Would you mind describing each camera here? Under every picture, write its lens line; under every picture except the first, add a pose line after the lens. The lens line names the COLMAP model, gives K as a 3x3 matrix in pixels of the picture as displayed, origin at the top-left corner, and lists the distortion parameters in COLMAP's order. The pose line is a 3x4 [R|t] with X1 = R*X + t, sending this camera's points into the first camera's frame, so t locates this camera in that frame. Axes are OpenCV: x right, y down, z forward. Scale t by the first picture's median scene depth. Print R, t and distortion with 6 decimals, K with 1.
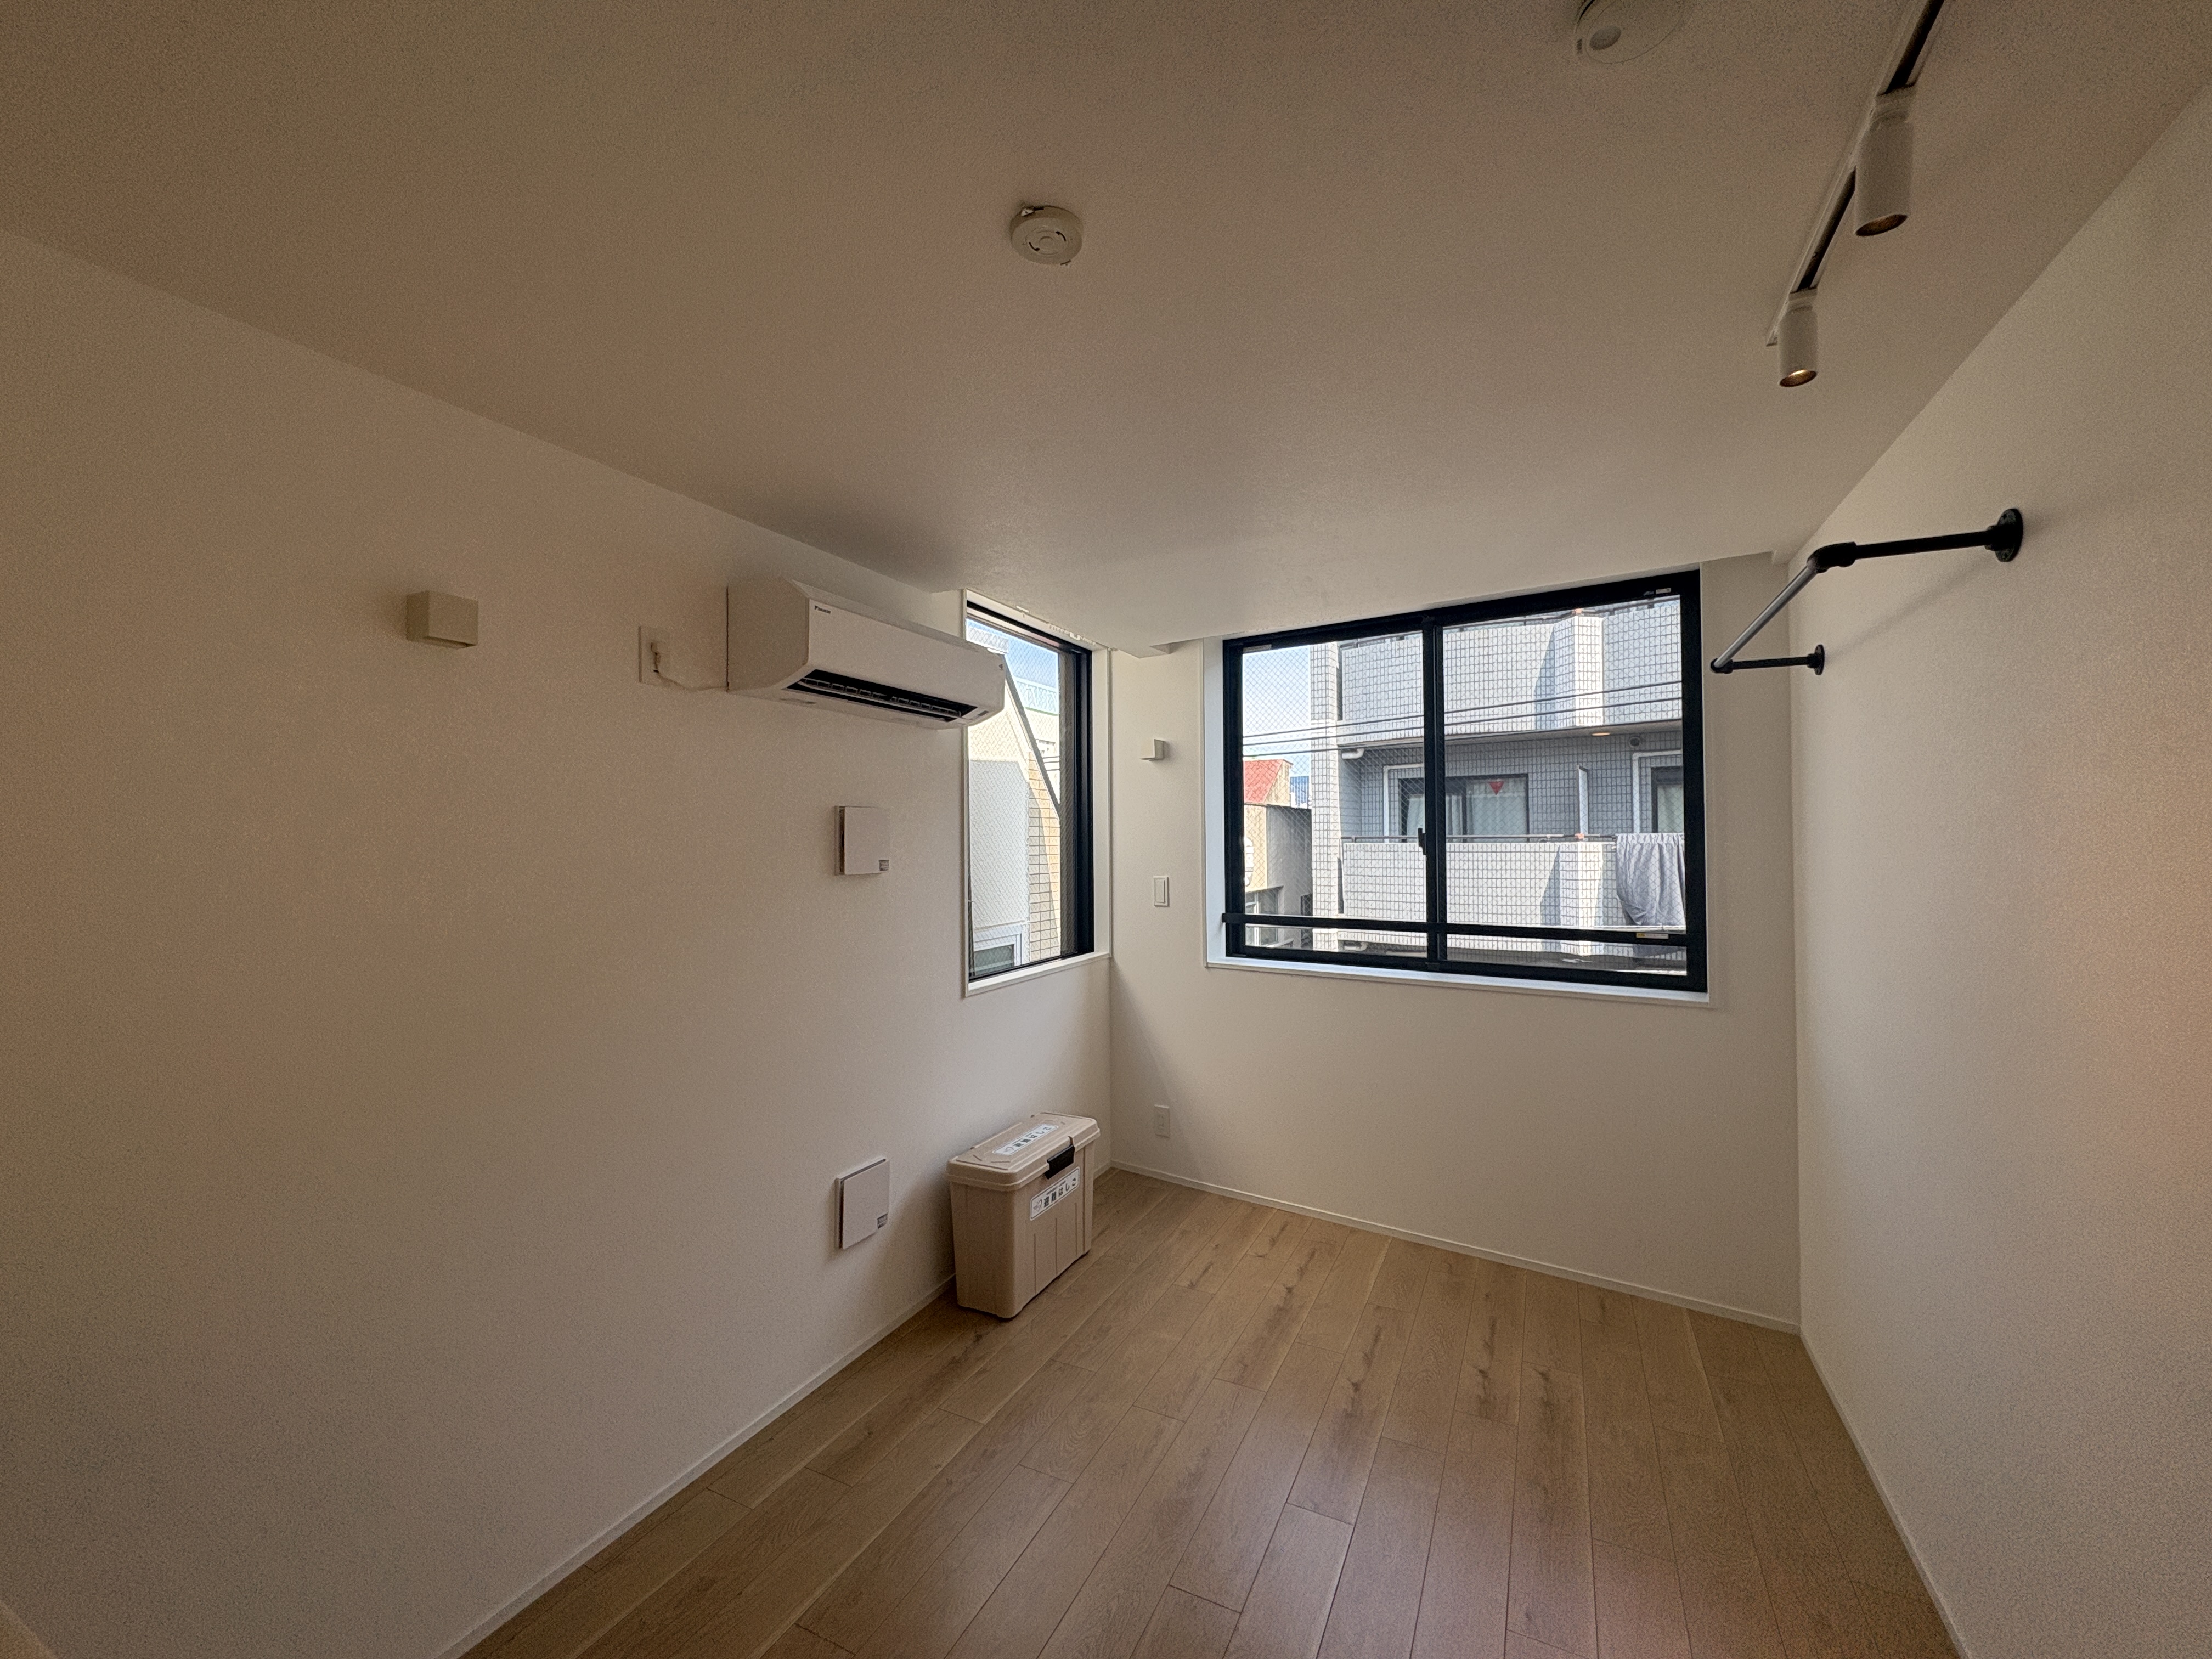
lens RADIAL K [[885.5, 0, 1107.7], [0, 885.5, 831.3], [0, 0, 1]] dist [0.003018, -0.000510]
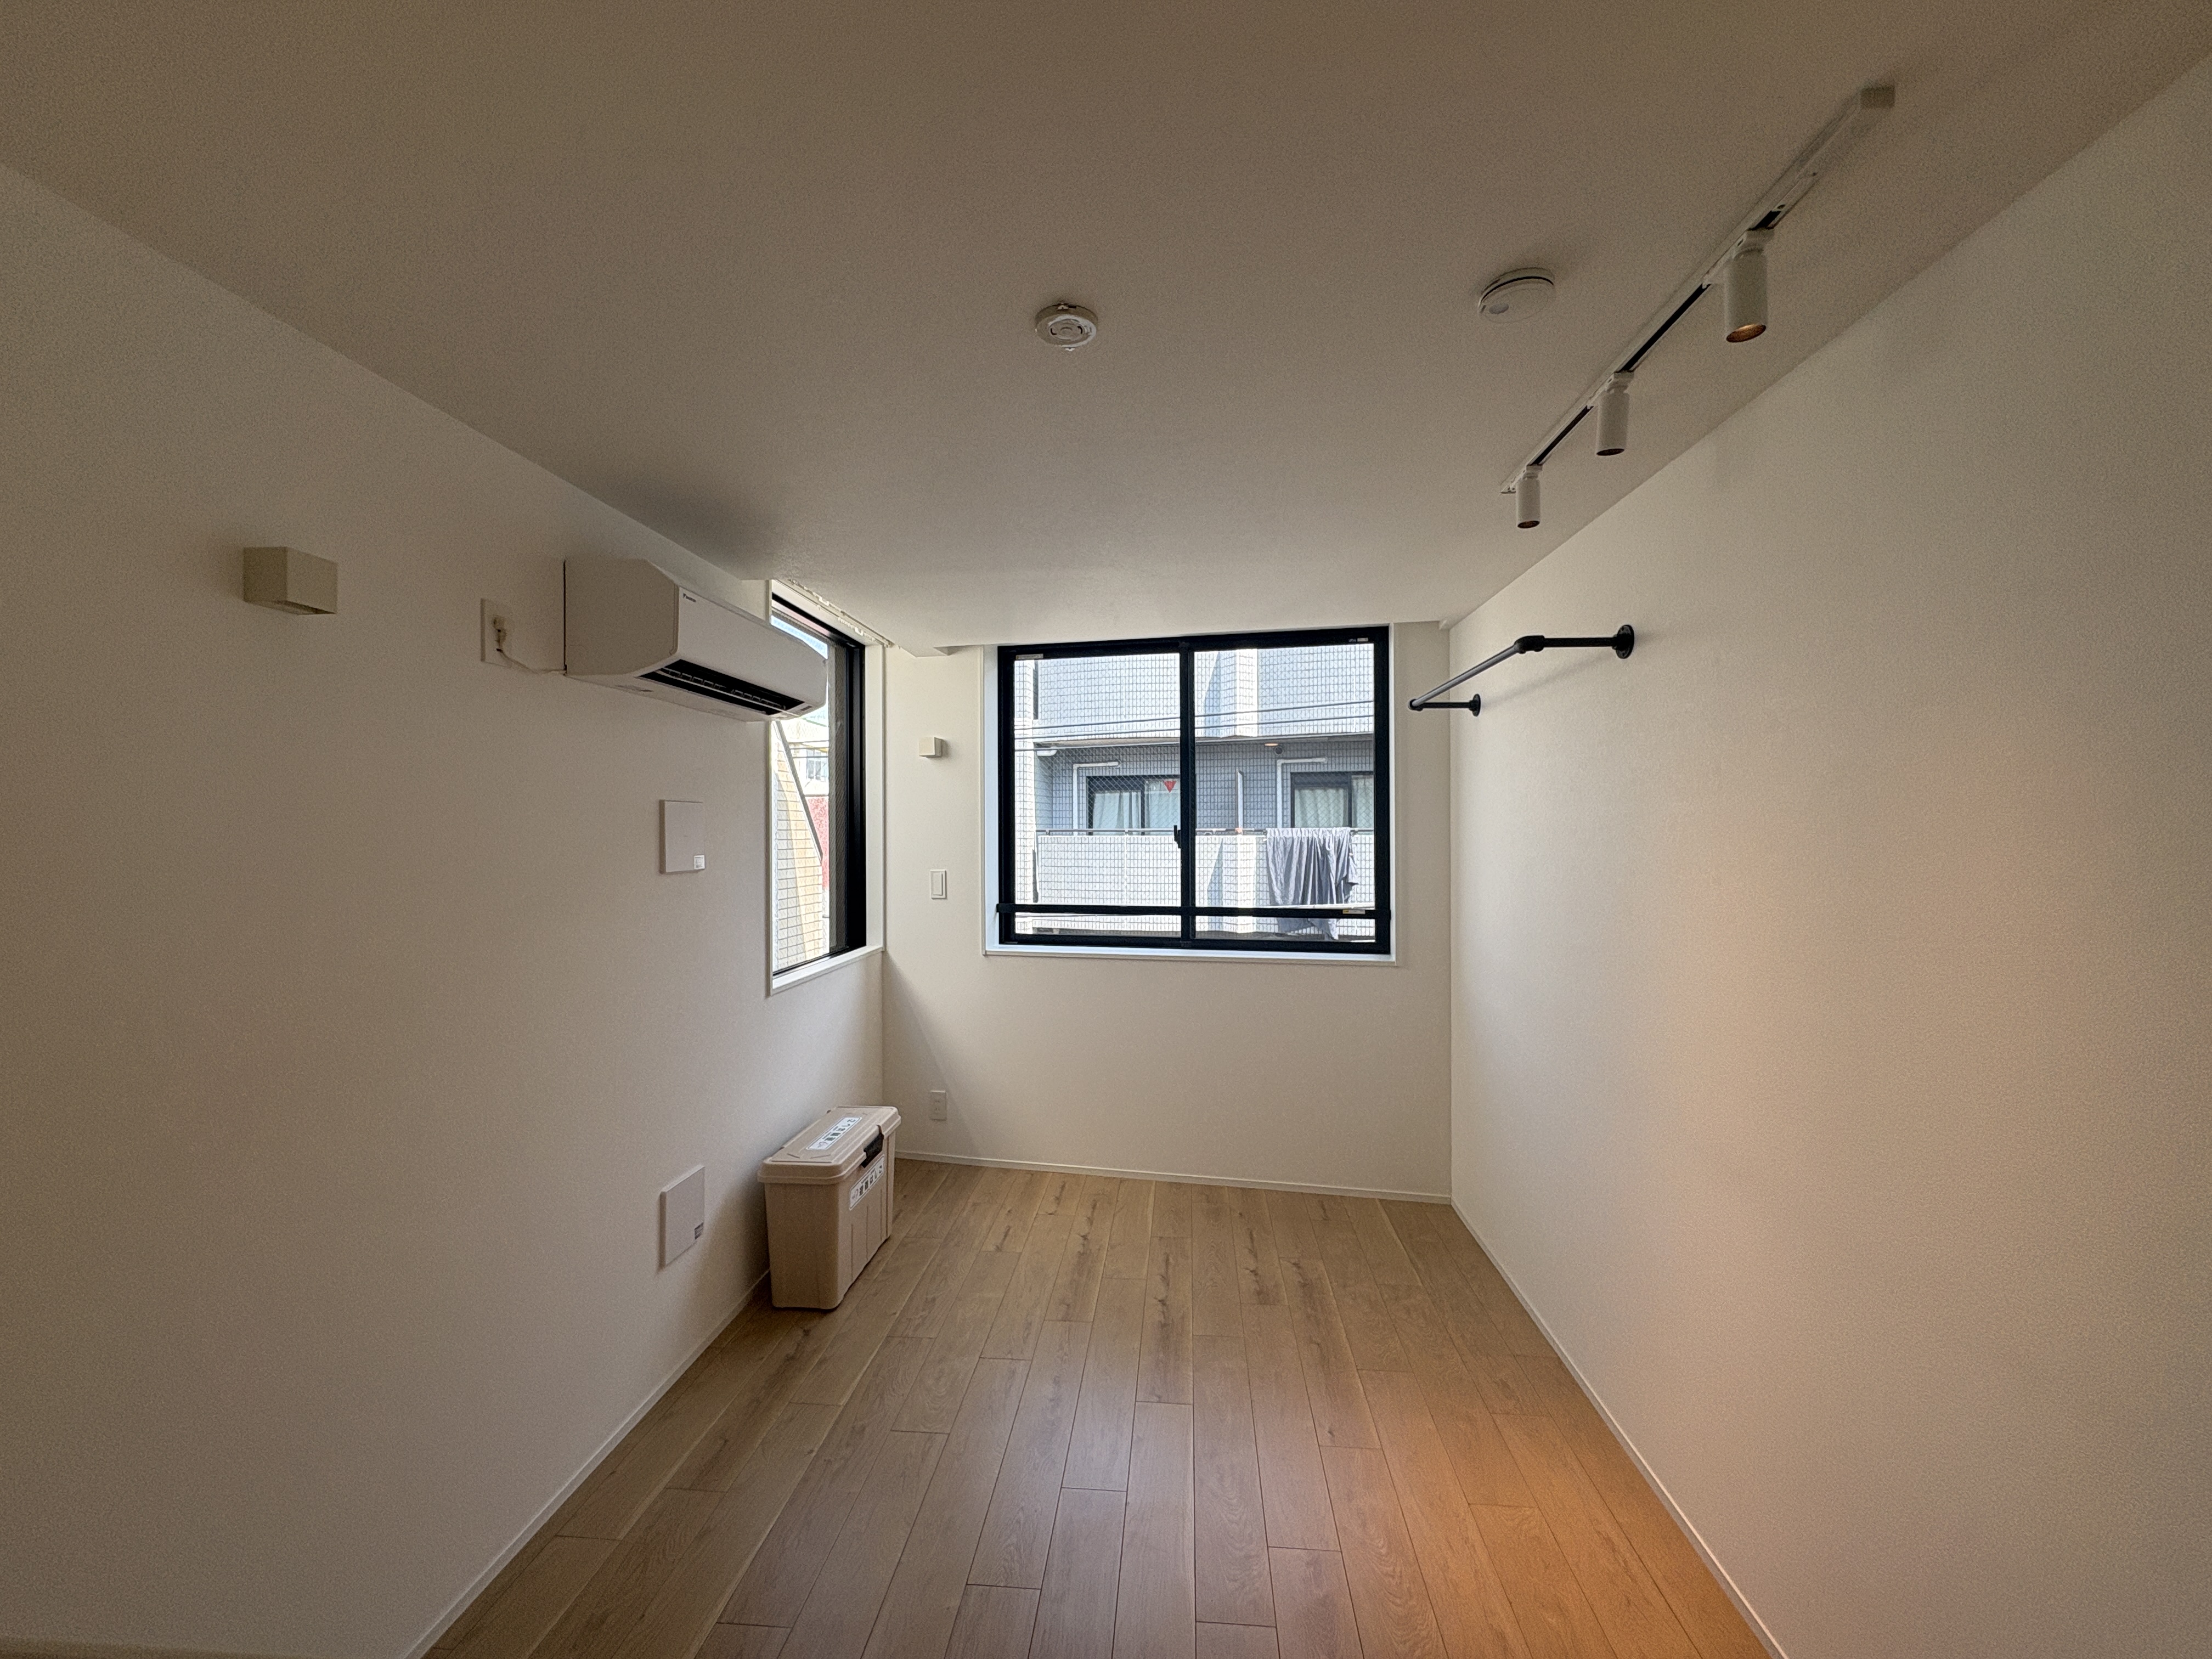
lens RADIAL K [[885.5, 0, 1109.1], [0, 885.5, 831.3], [0, 0, 1]] dist [0.003018, -0.000510]
pose [[0.929588, 0.003127, 0.368586, -0.167066], [-0.006620, 0.999944, 0.008212, -0.004976], [-0.368540, -0.010074, 0.929557, -0.044218]]
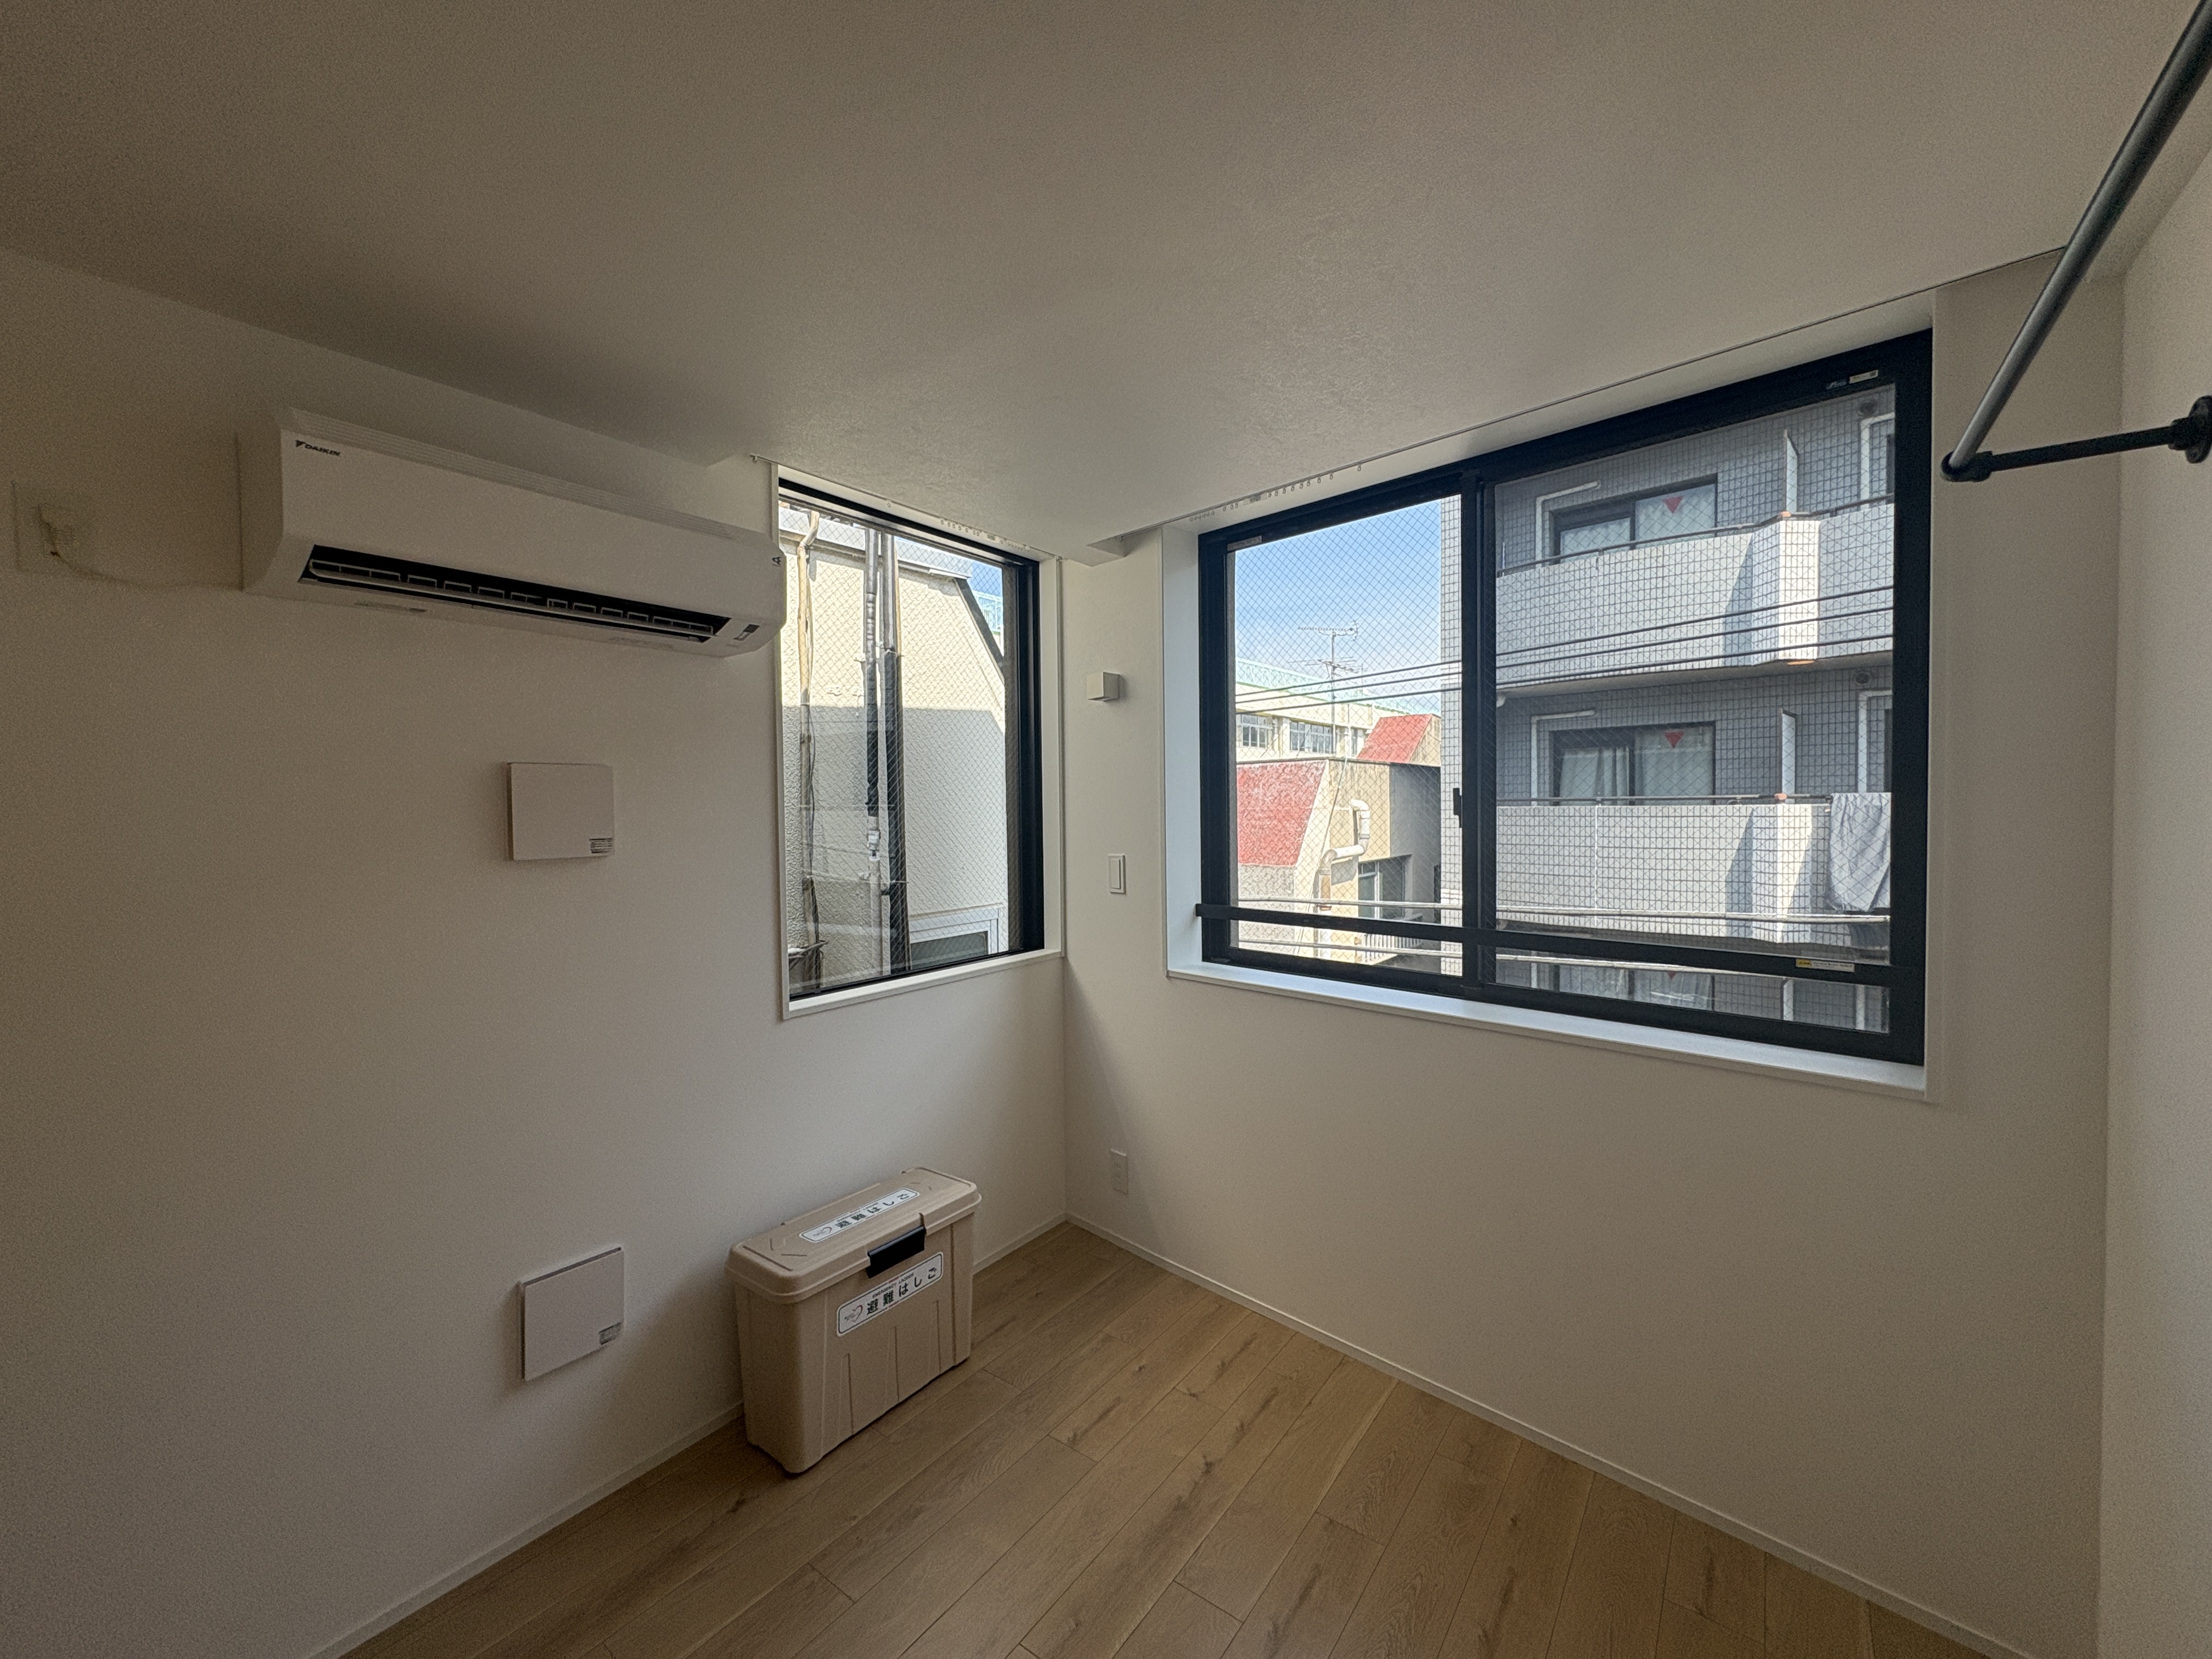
lens RADIAL K [[885.5, 0, 1109.5], [0, 885.5, 831.6], [0, 0, 1]] dist [0.003018, -0.000510]
pose [[0.984692, 0.001210, -0.174302, 0.228875], [0.006078, 0.999129, 0.041276, 0.000022], [0.174200, -0.041703, 0.983827, 0.309600]]
